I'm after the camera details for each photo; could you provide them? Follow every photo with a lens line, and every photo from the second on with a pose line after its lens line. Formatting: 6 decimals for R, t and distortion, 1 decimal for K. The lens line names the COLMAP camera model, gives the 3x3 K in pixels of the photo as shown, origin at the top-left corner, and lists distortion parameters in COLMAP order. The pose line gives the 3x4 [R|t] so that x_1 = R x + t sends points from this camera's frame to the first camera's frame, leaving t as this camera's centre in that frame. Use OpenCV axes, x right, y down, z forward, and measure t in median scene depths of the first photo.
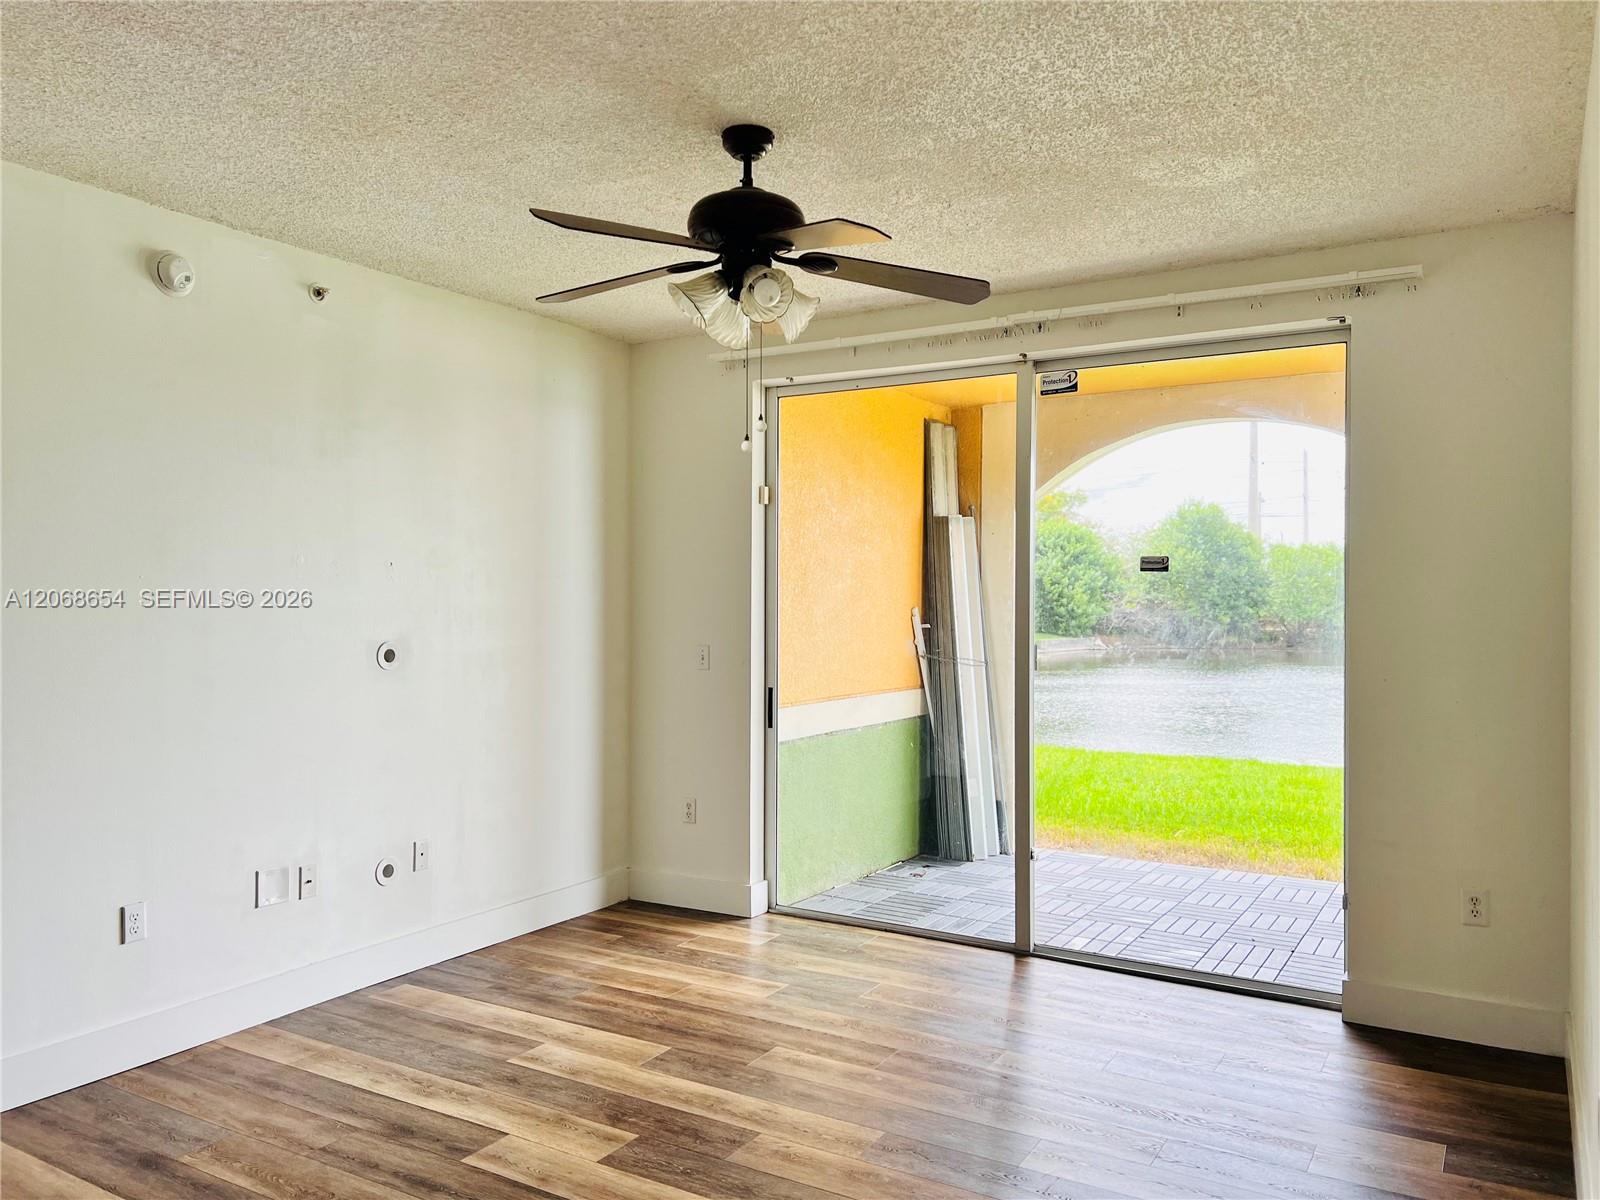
lens RADIAL K [[1172.9, 0, 800.6], [0, 1172.9, 590.7], [0, 0, 1]] dist [0.024382, -0.039958]
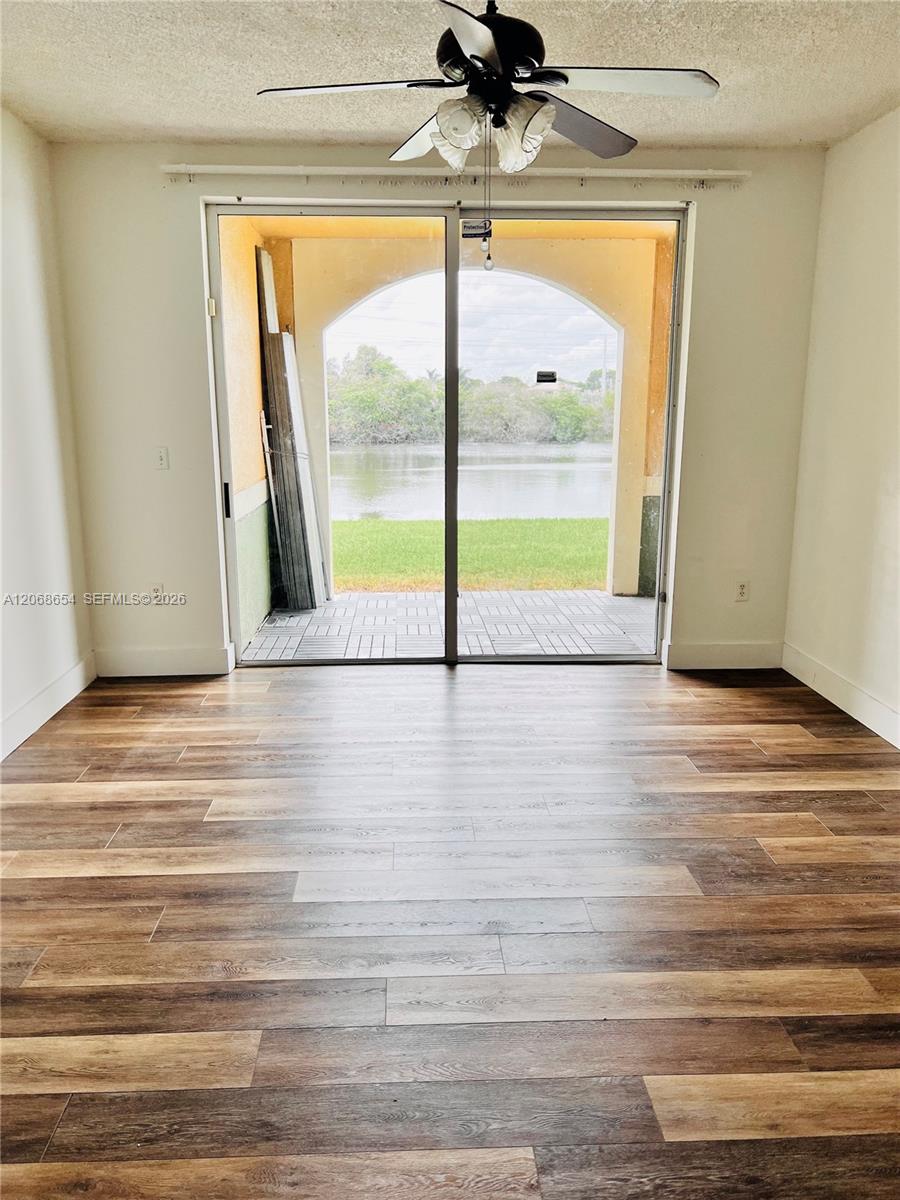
lens RADIAL K [[879.7, 0, 451.7], [0, 879.7, 602.1], [0, 0, 1]] dist [0.024382, -0.039958]
pose [[0.838354, -0.123901, 0.530859, -0.362582], [-0.000290, 0.973726, 0.227723, -0.001141], [-0.545127, -0.191066, 0.816291, 0.160882]]
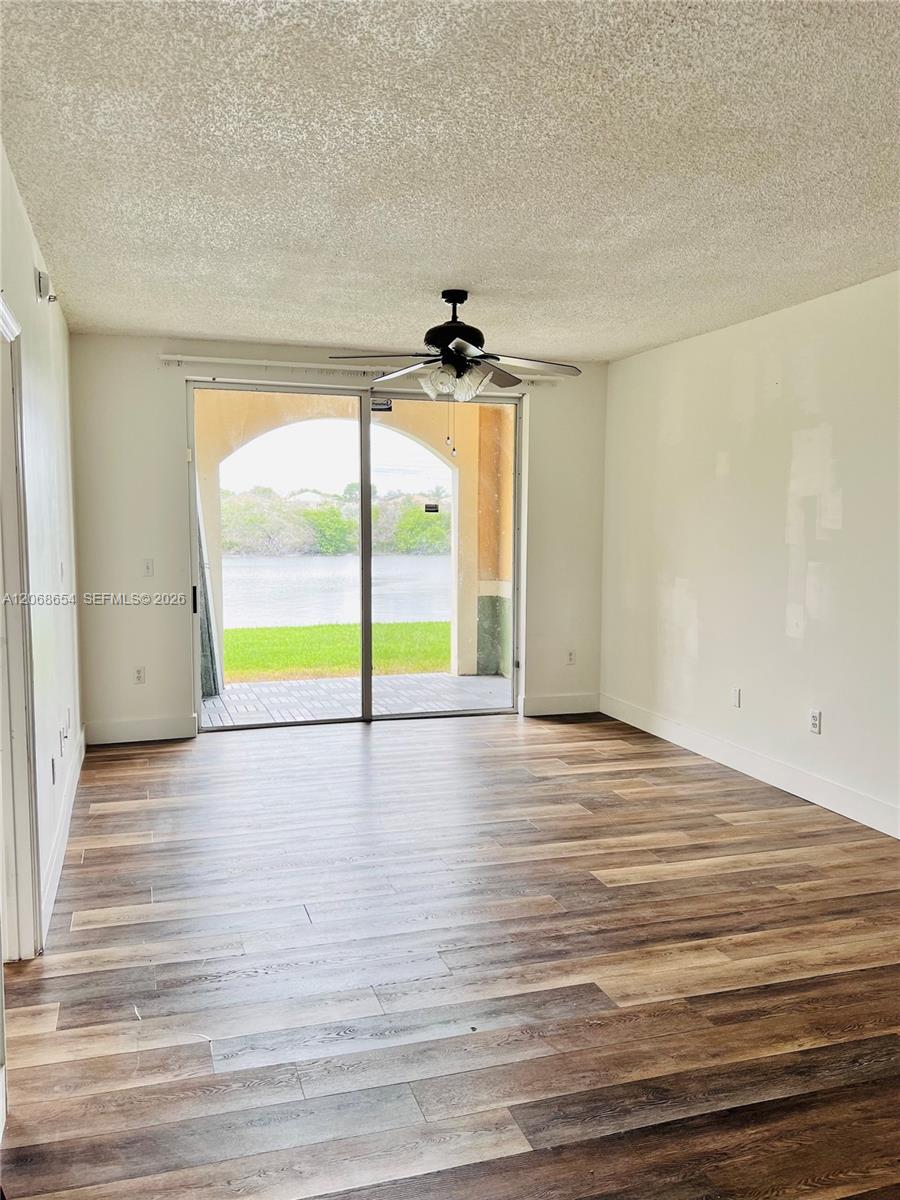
lens RADIAL K [[879.7, 0, 460.6], [0, 879.7, 620.5], [0, 0, 1]] dist [0.024382, -0.039958]
pose [[0.670236, -0.084945, 0.737270, -0.722916], [-0.008900, 0.992437, 0.122435, -0.016952], [-0.742094, -0.088623, 0.664411, -0.008396]]
